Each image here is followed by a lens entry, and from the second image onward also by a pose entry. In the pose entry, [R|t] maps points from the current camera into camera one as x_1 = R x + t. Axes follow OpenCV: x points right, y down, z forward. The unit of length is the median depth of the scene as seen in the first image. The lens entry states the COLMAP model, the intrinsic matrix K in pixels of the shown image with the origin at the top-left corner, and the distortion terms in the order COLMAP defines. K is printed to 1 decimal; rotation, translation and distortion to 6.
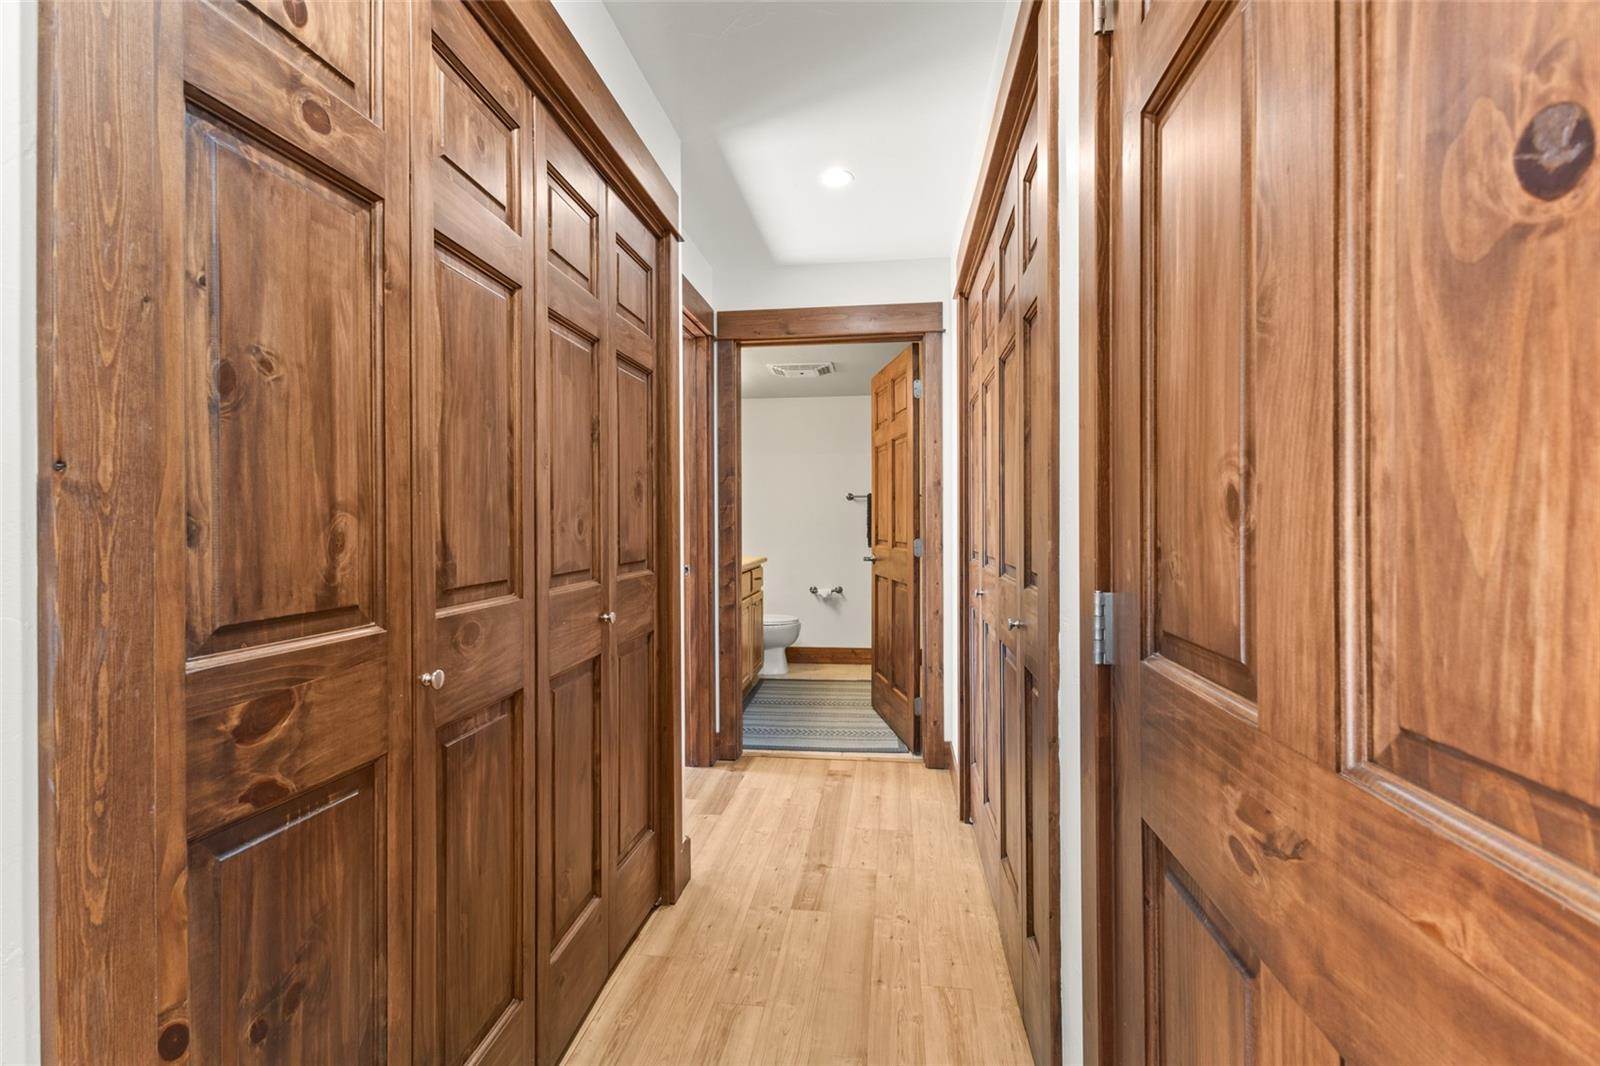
lens RADIAL K [[697.1, 0, 798.2], [0, 697.1, 508.4], [0, 0, 1]] dist [0.001659, 0.000544]
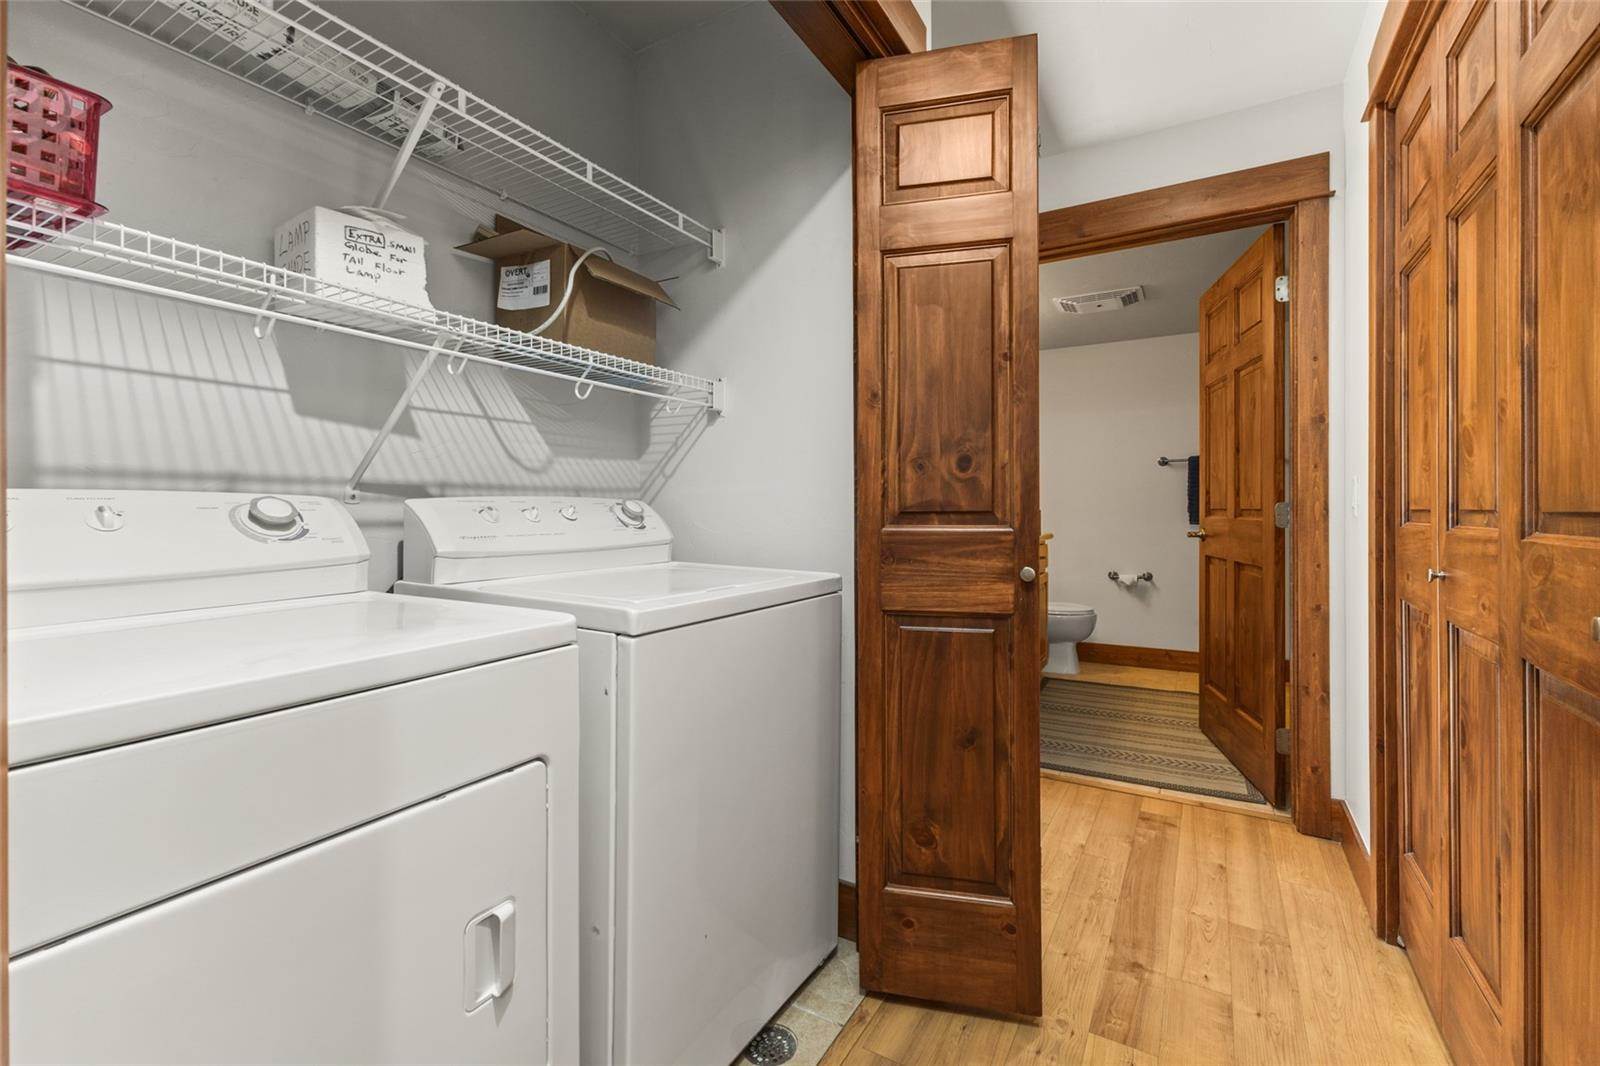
lens RADIAL K [[697.1, 0, 798.2], [0, 697.1, 508.4], [0, 0, 1]] dist [0.001659, 0.000544]
pose [[0.922640, 0.003080, -0.385651, -0.006442], [0.004765, 0.999801, 0.019386, 0.034308], [0.385634, -0.019724, 0.922441, 0.168105]]
